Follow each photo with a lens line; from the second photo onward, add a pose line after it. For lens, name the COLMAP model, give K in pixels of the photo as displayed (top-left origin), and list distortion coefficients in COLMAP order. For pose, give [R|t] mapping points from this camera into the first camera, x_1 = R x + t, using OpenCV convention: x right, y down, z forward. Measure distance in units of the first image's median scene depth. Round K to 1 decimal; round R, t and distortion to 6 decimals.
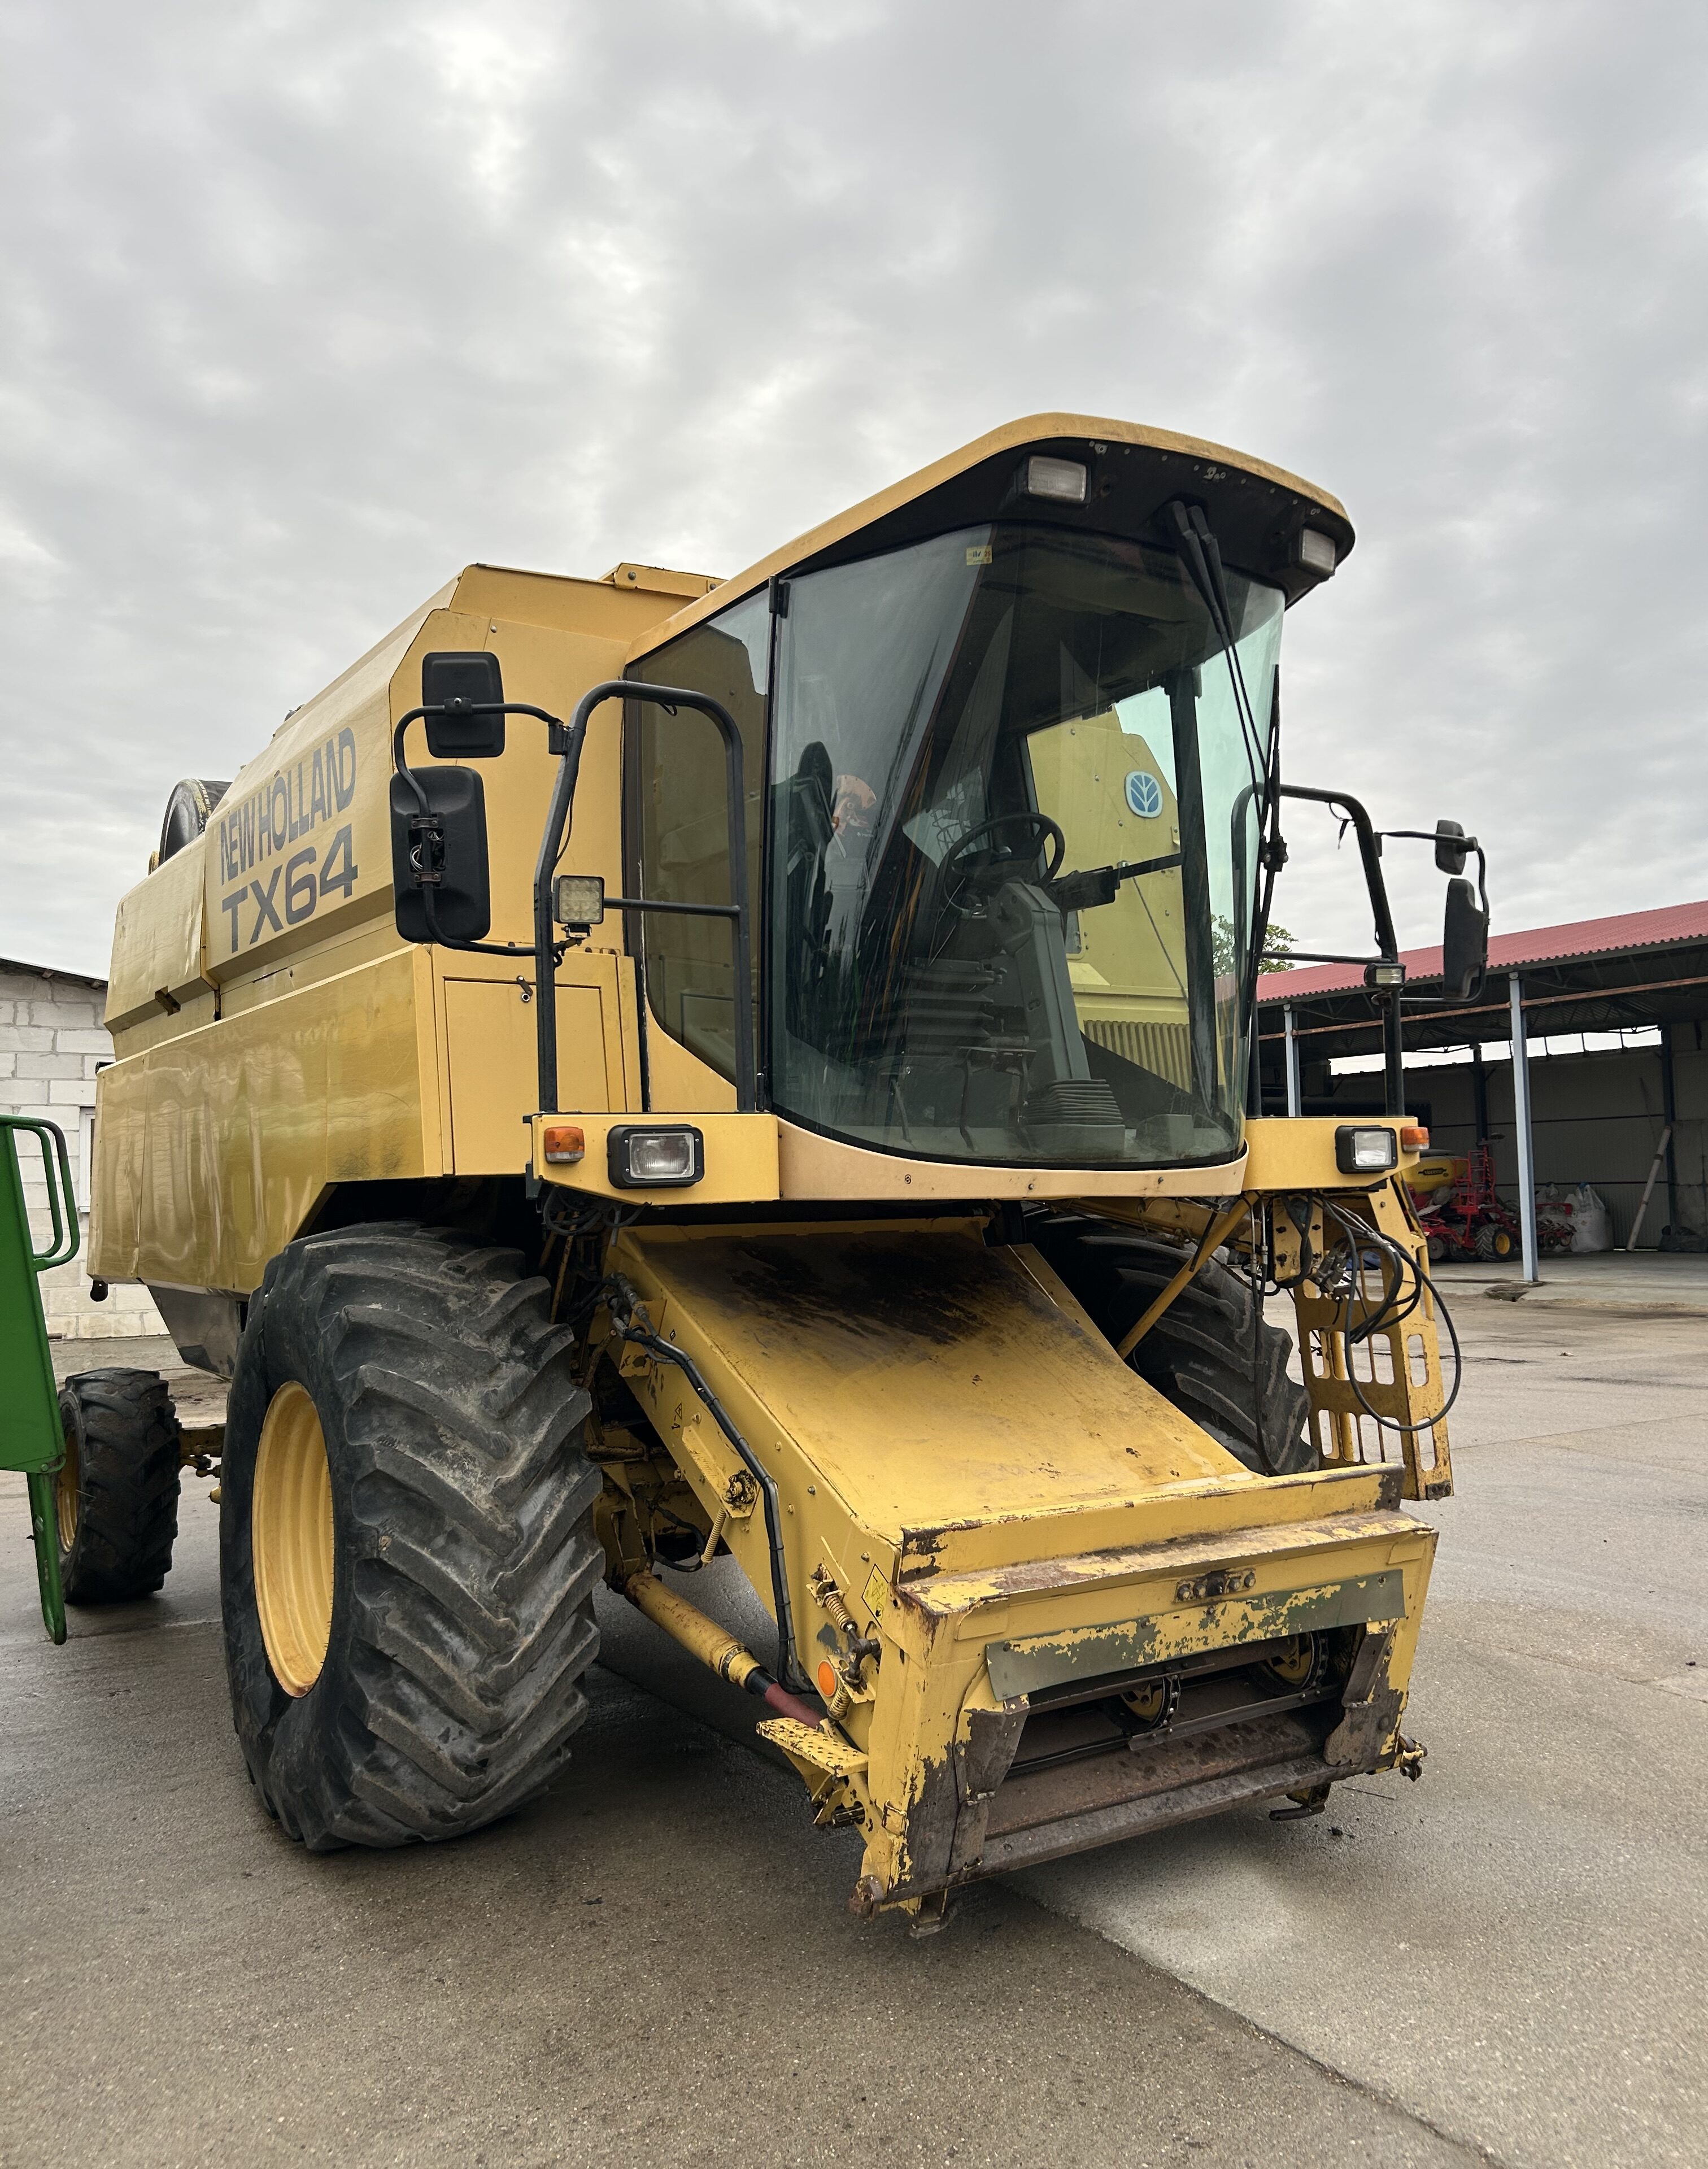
lens RADIAL K [[1742.7, 0, 854.0], [0, 1742.7, 1084.5], [0, 0, 1]] dist [0.024797, -0.003088]
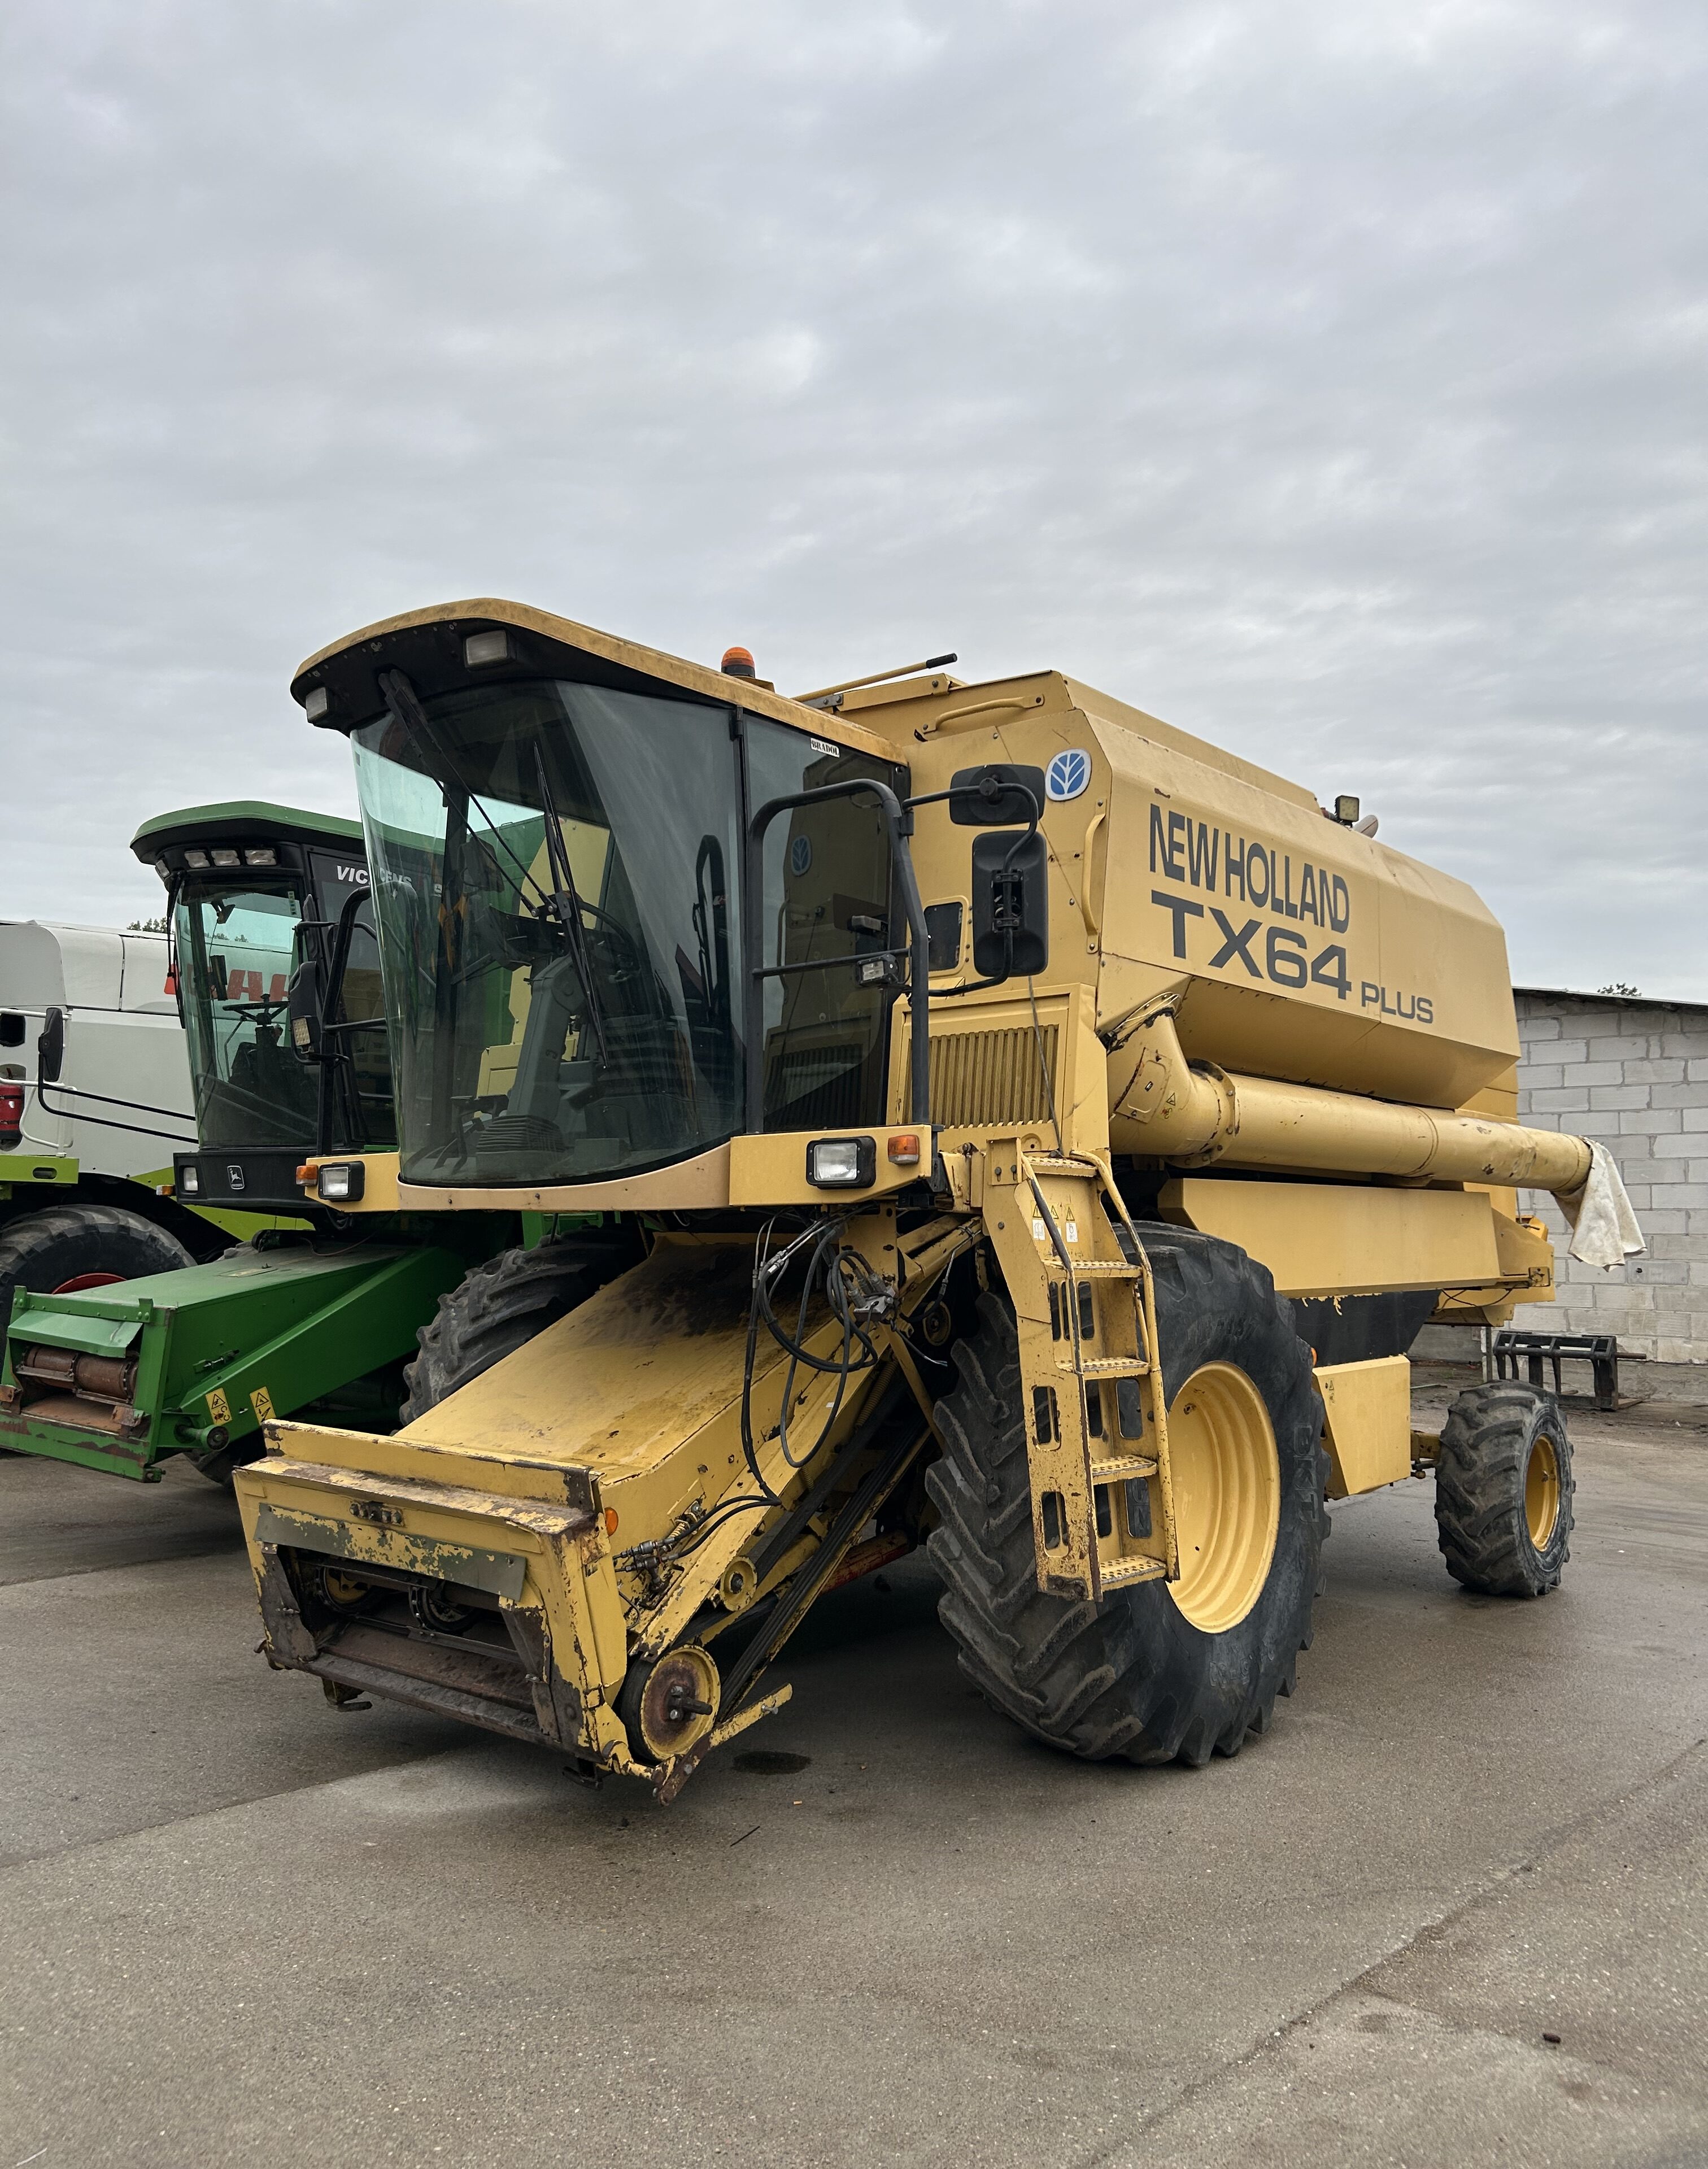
lens RADIAL K [[1742.7, 0, 854.0], [0, 1742.7, 1084.5], [0, 0, 1]] dist [0.024797, -0.003088]
pose [[0.281598, -0.063600, -0.957422, 1.370453], [0.046464, 0.997534, -0.052599, 0.051270], [0.958407, -0.029674, 0.283858, 0.869379]]
